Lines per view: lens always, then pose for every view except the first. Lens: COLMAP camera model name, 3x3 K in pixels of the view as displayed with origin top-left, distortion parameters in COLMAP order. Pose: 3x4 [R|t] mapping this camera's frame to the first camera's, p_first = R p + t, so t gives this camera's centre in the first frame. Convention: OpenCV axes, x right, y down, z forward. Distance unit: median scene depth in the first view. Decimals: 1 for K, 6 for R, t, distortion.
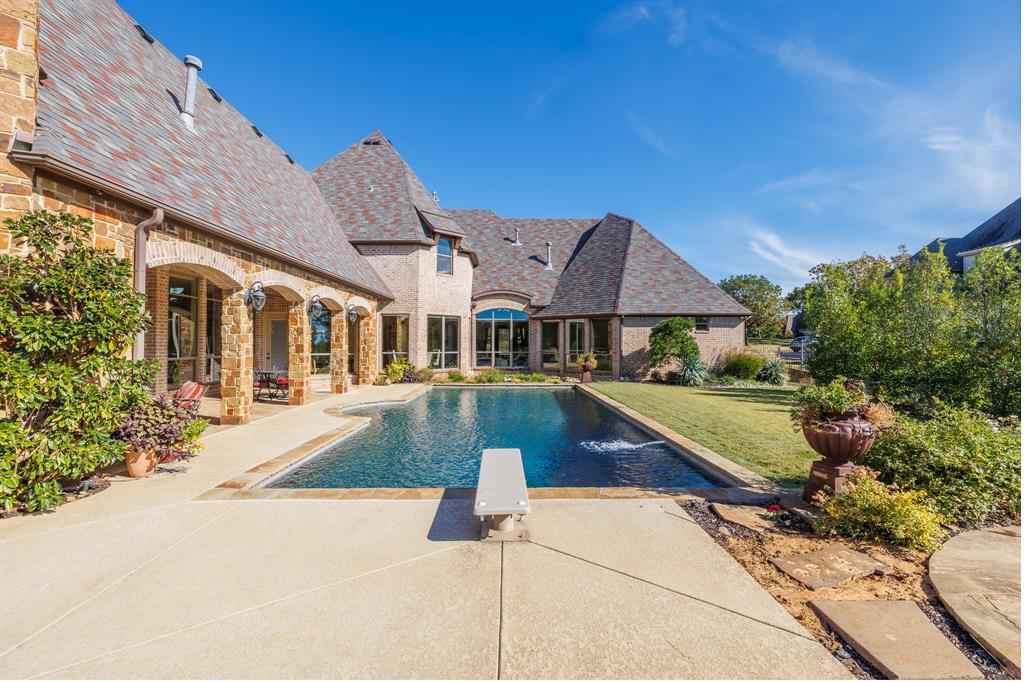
lens RADIAL K [[434.5, 0, 512.1], [0, 434.5, 337.7], [0, 0, 1]] dist [0.000086, 0.000130]
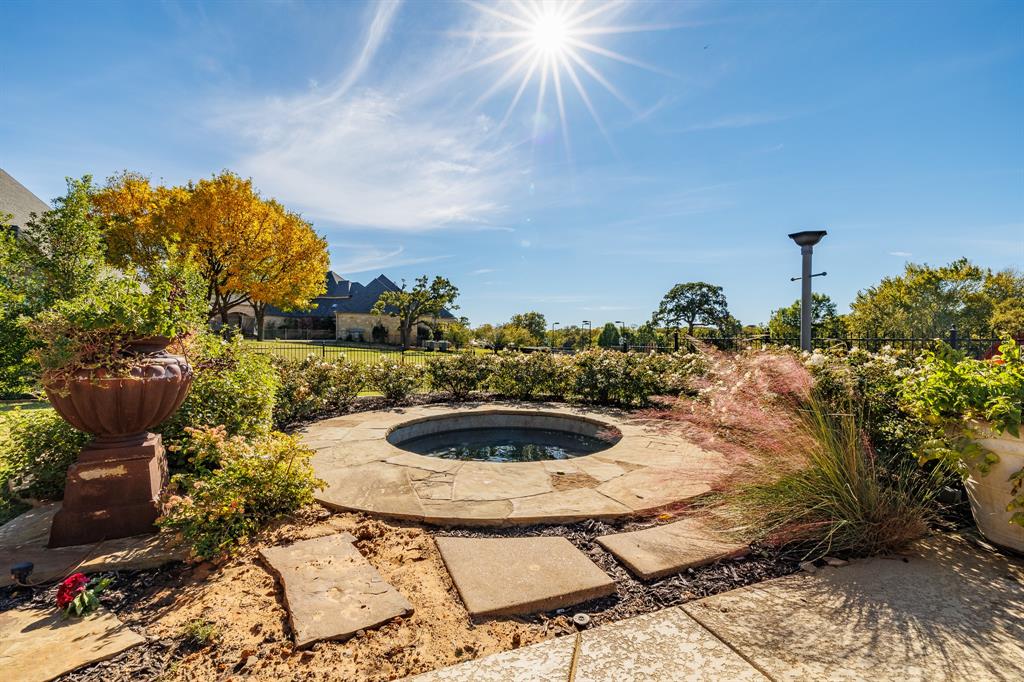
lens RADIAL K [[434.5, 0, 512.3], [0, 434.5, 338.5], [0, 0, 1]] dist [0.000086, 0.000130]
pose [[-0.350002, -0.006938, 0.936723, 0.084011], [-0.017785, 0.999842, 0.000761, 0.152200], [-0.936580, -0.016394, -0.350070, 0.731654]]
